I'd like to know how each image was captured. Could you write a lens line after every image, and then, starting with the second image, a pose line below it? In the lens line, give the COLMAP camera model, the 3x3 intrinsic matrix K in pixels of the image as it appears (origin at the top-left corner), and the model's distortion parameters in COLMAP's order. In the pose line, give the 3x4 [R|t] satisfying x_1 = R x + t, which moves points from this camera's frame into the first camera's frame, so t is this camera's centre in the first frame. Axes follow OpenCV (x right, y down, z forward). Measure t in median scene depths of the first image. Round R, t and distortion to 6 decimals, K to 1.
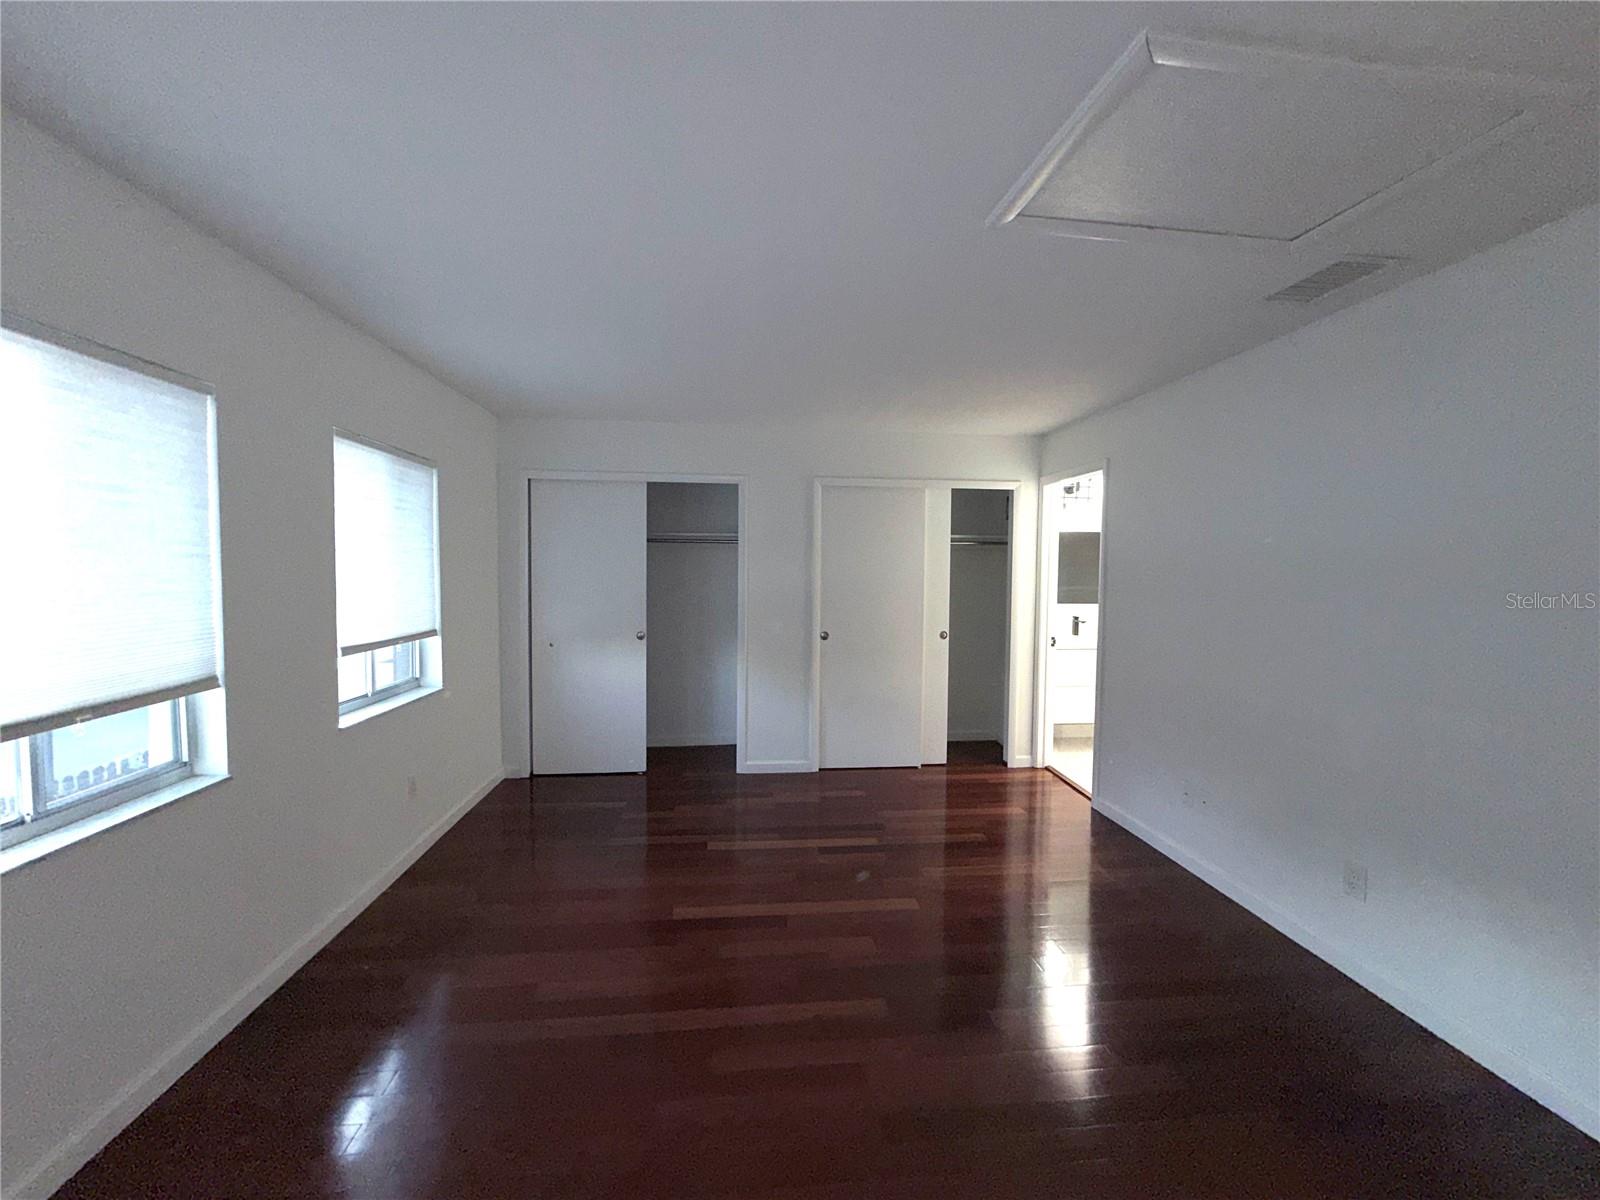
lens RADIAL K [[636.7, 0, 802.4], [0, 636.7, 604.9], [0, 0, 1]] dist [-0.000992, -0.000171]
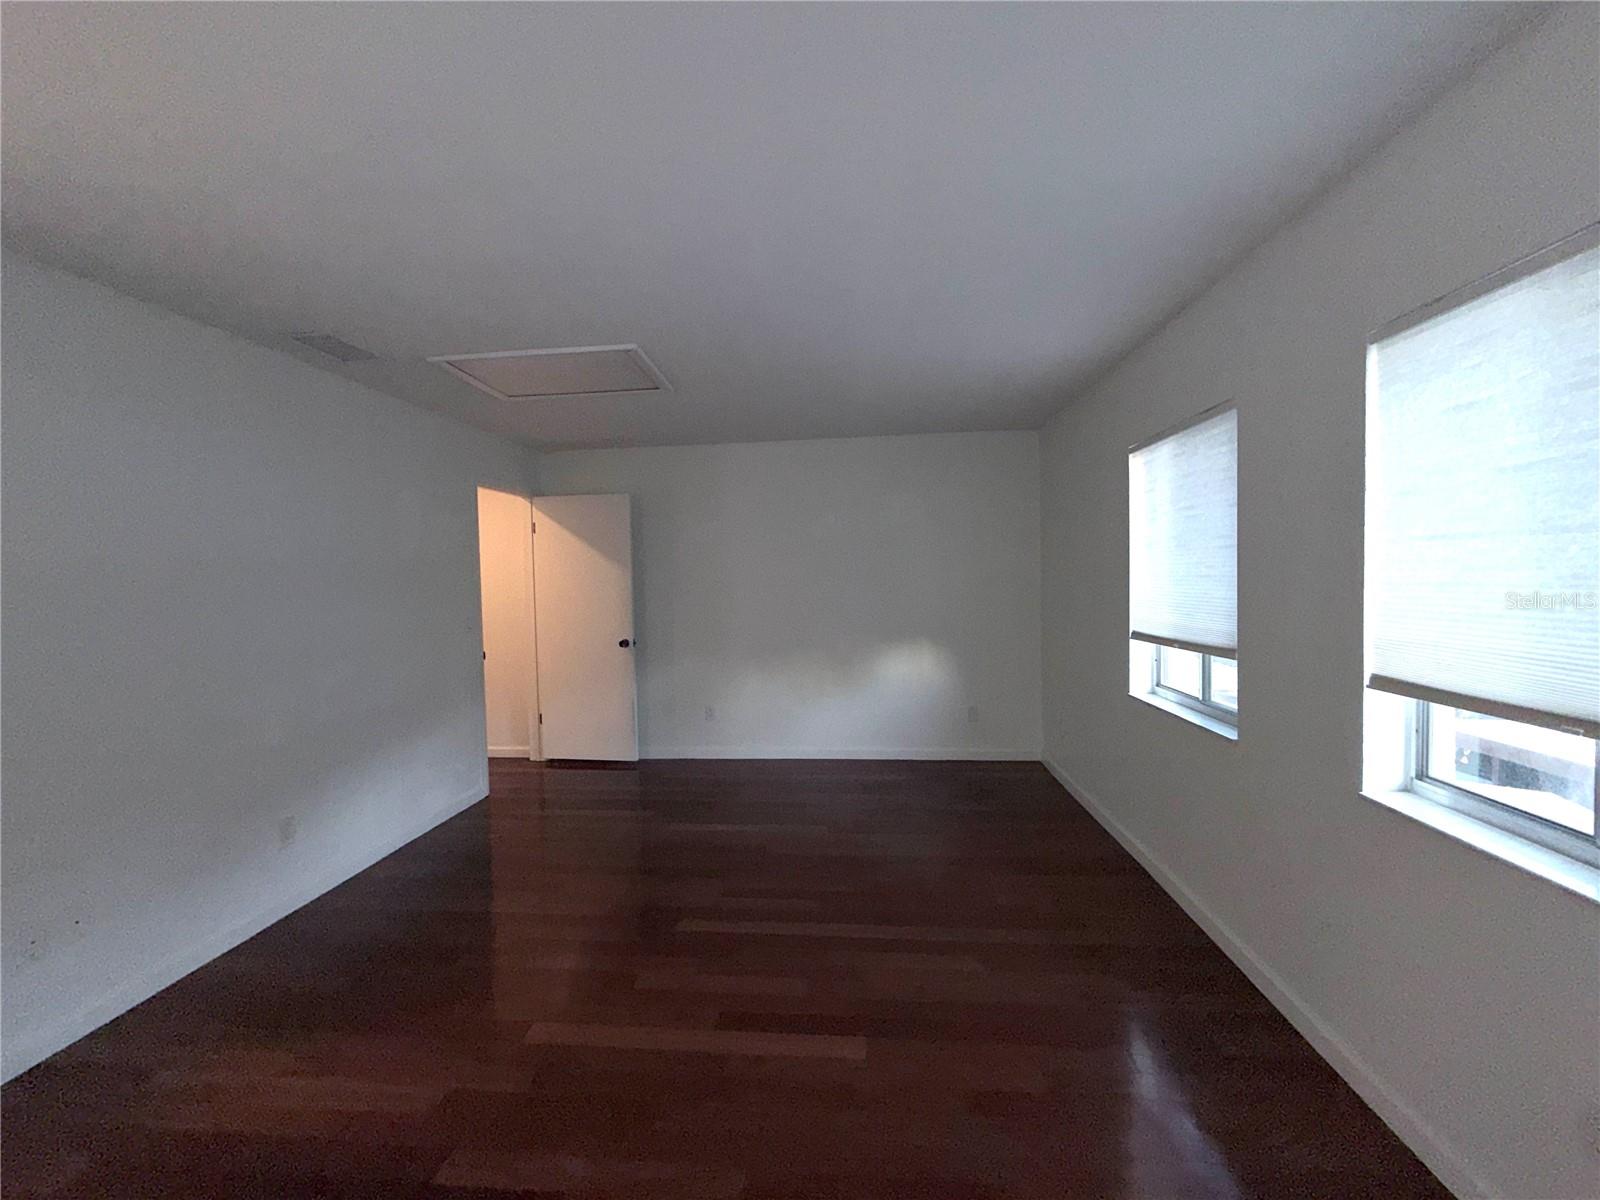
lens RADIAL K [[636.7, 0, 800.6], [0, 636.7, 596.4], [0, 0, 1]] dist [-0.000992, -0.000171]
pose [[-0.979036, 0.003188, 0.203664, -0.333052], [0.022543, 0.995431, 0.092787, -0.095948], [-0.202437, 0.095433, -0.974634, 1.991385]]
